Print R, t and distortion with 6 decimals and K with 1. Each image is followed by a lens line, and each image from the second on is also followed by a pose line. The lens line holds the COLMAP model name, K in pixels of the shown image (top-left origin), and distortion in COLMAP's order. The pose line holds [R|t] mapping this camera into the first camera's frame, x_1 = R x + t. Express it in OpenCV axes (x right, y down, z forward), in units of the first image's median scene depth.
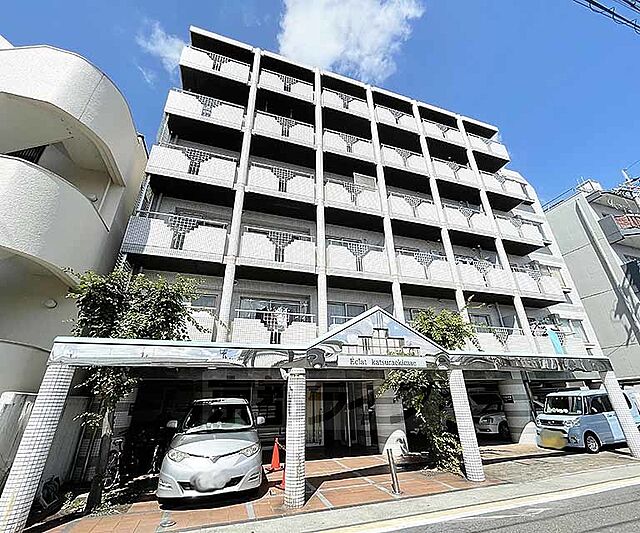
lens RADIAL K [[283.1, 0, 320.0], [0, 283.1, 266.5], [0, 0, 1]] dist [0.000570, 0.000139]
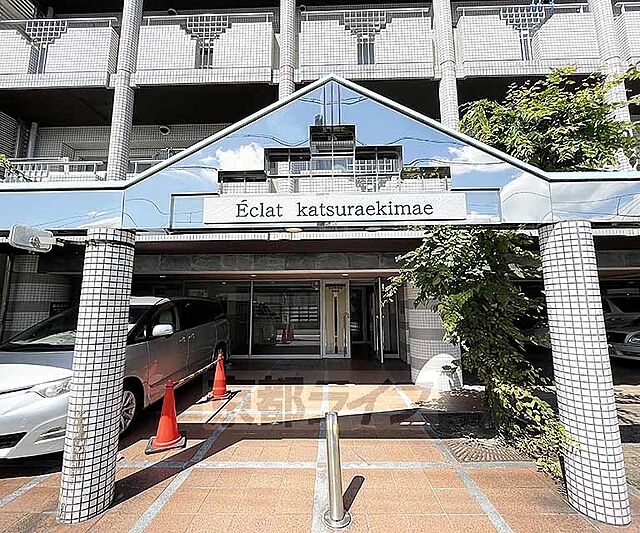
lens RADIAL K [[283.1, 0, 320.0], [0, 283.1, 266.5], [0, 0, 1]] dist [0.000570, 0.000139]
pose [[0.942281, -0.028644, -0.333595, 0.233879], [0.131010, 0.948439, 0.288618, 0.210287], [0.308127, -0.315664, 0.897448, 0.449442]]
